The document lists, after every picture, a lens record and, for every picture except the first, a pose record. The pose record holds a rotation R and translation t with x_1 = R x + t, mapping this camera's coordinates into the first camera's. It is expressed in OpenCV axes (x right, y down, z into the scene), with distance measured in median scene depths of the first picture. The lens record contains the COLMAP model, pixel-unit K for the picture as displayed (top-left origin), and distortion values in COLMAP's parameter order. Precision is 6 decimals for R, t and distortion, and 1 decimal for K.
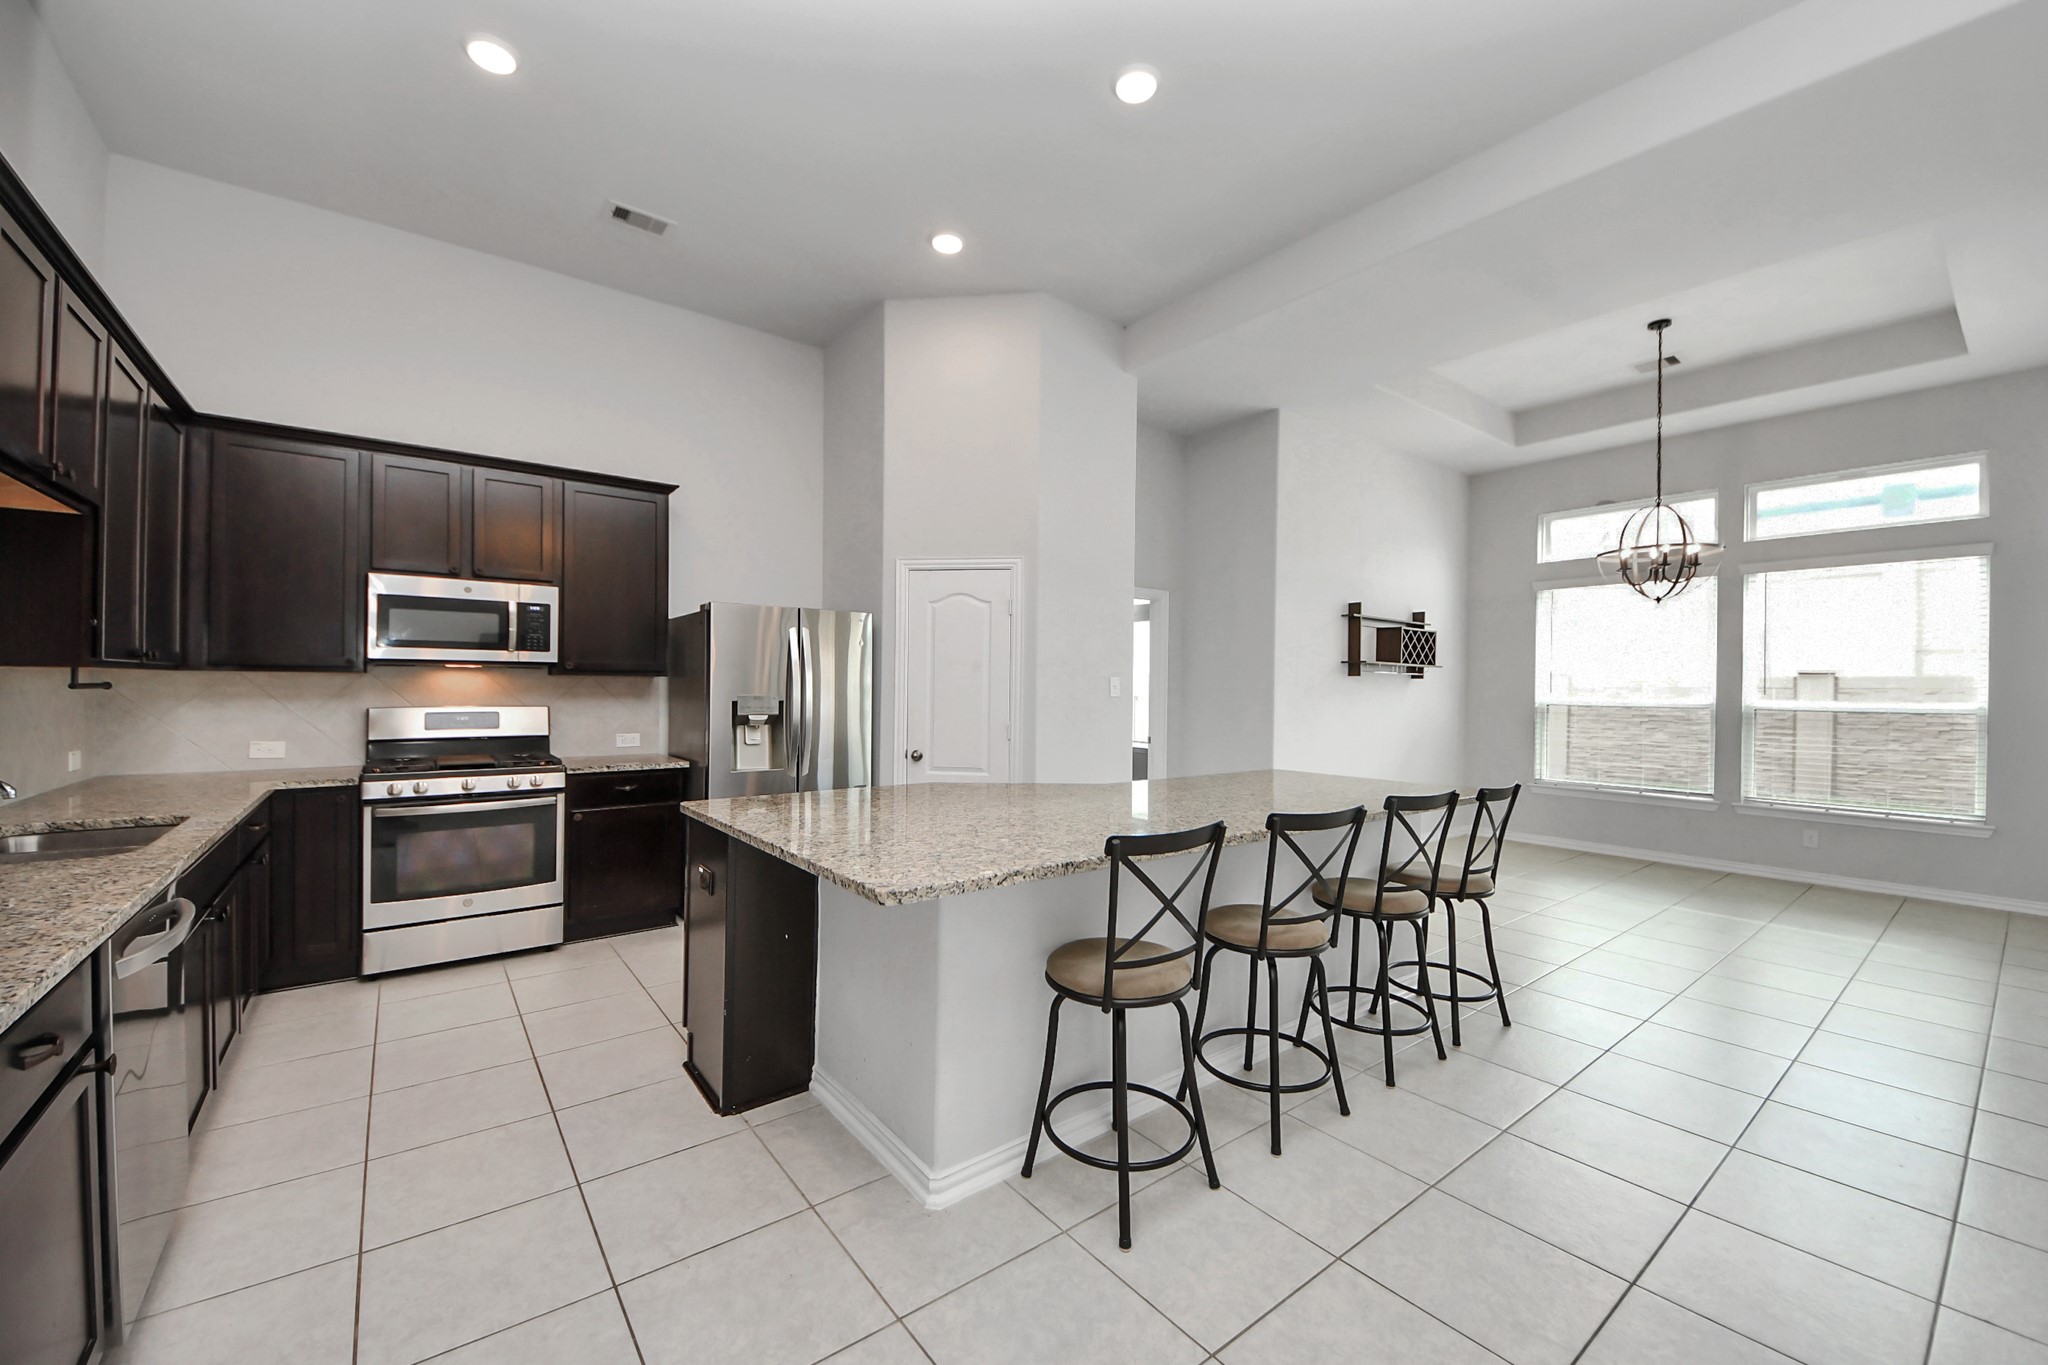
lens RADIAL K [[803.5, 0, 1087.2], [0, 803.5, 690.2], [0, 0, 1]] dist [0.006259, -0.005446]
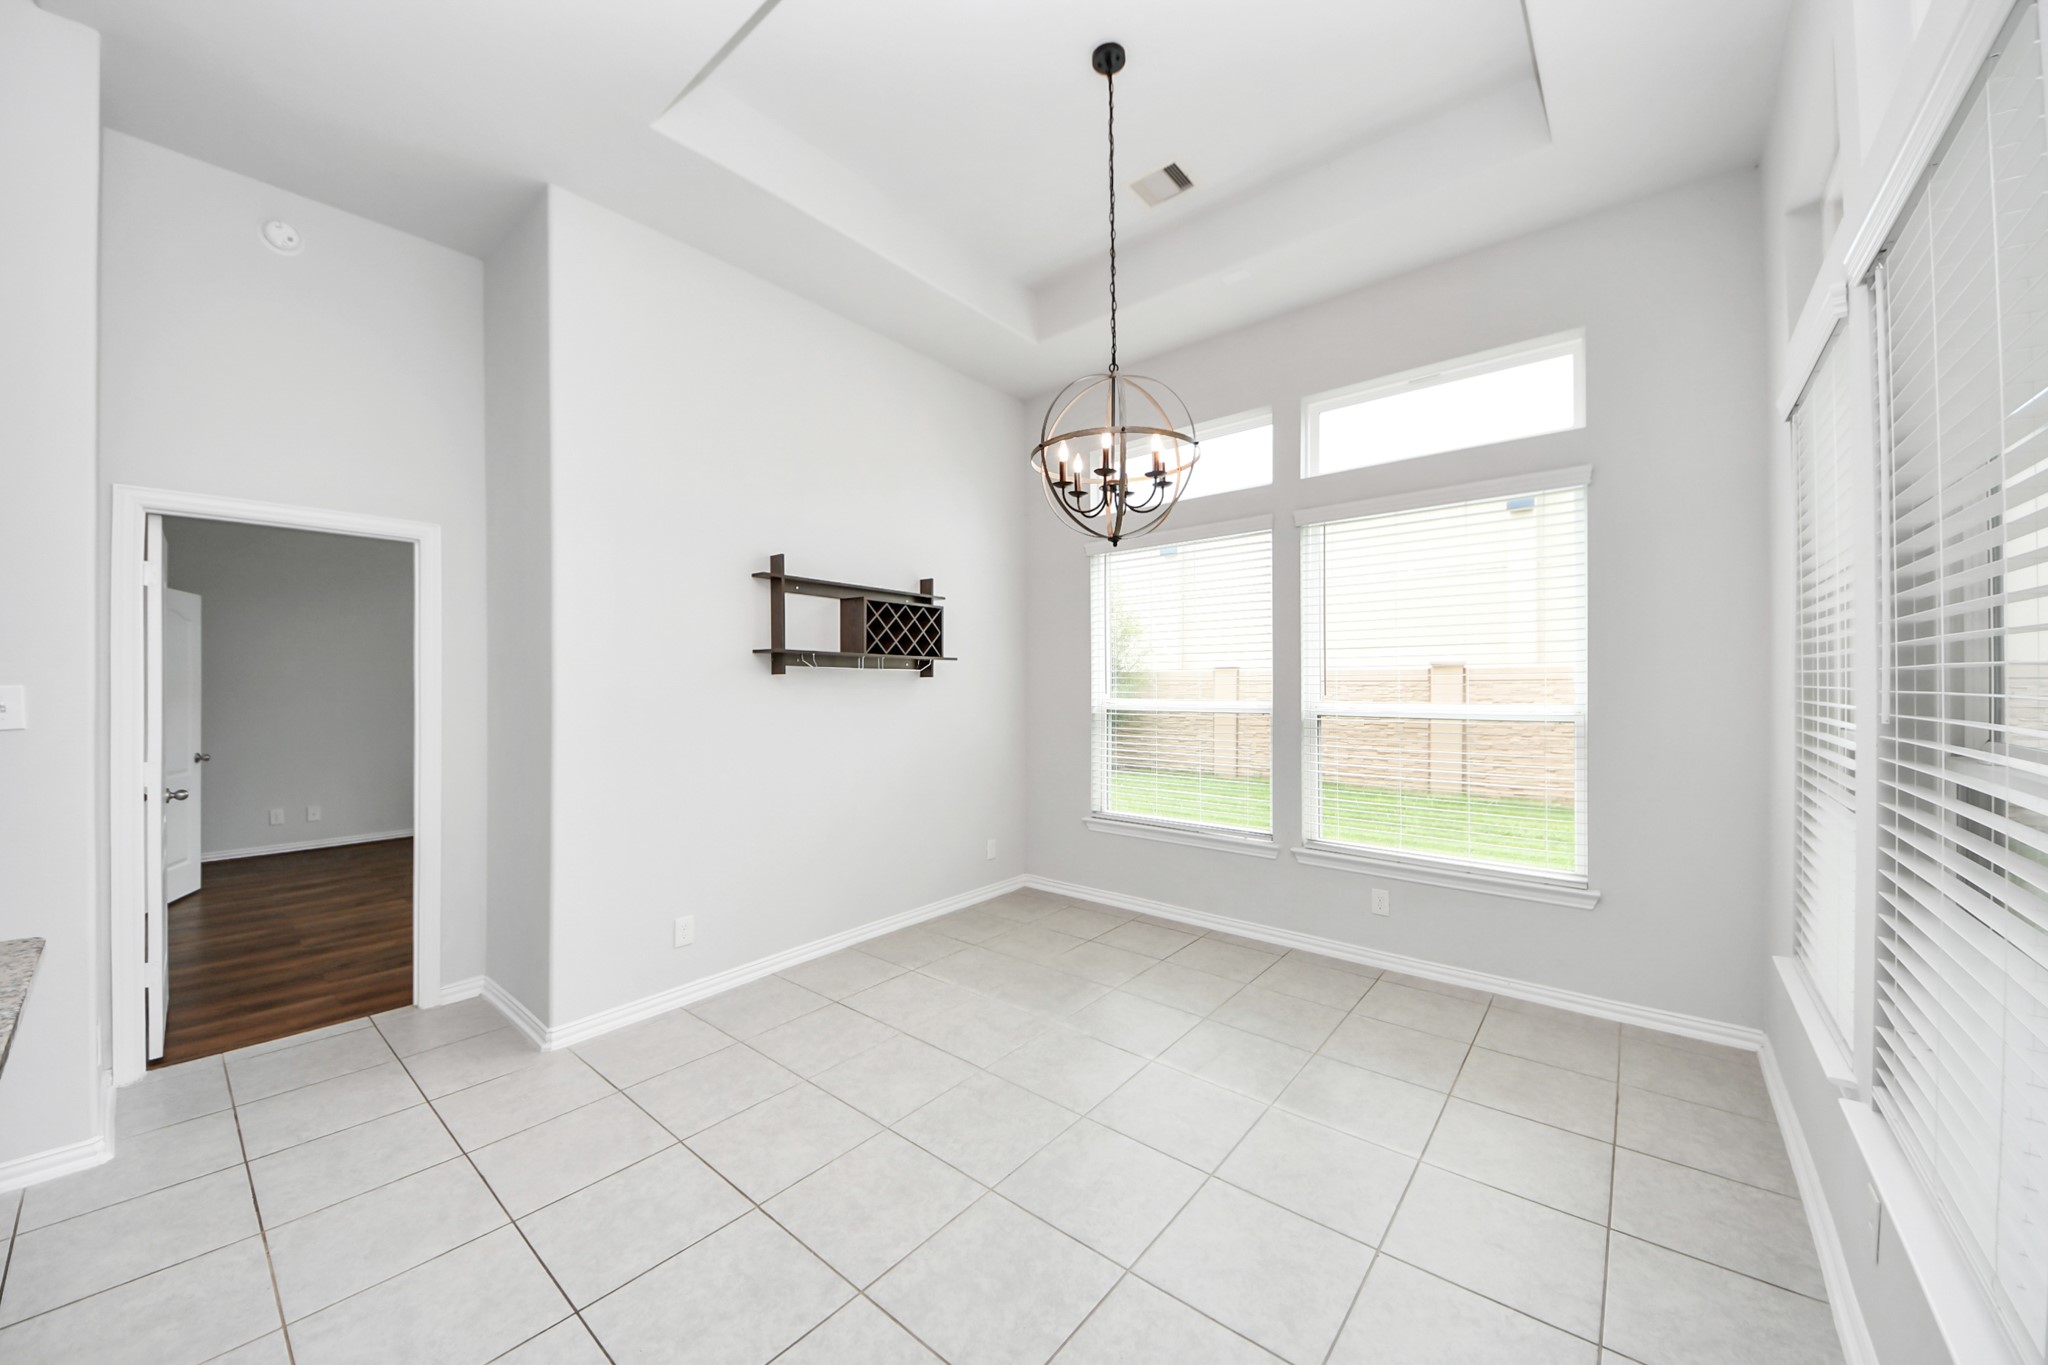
lens RADIAL K [[750.3, 0, 1064.7], [0, 750.3, 684.2], [0, 0, 1]] dist [0.000168, -0.000102]
pose [[0.976327, -0.011408, 0.215997, 0.477052], [0.012392, 0.999918, -0.003200, -0.003665], [-0.215943, 0.005801, 0.976389, 0.410555]]
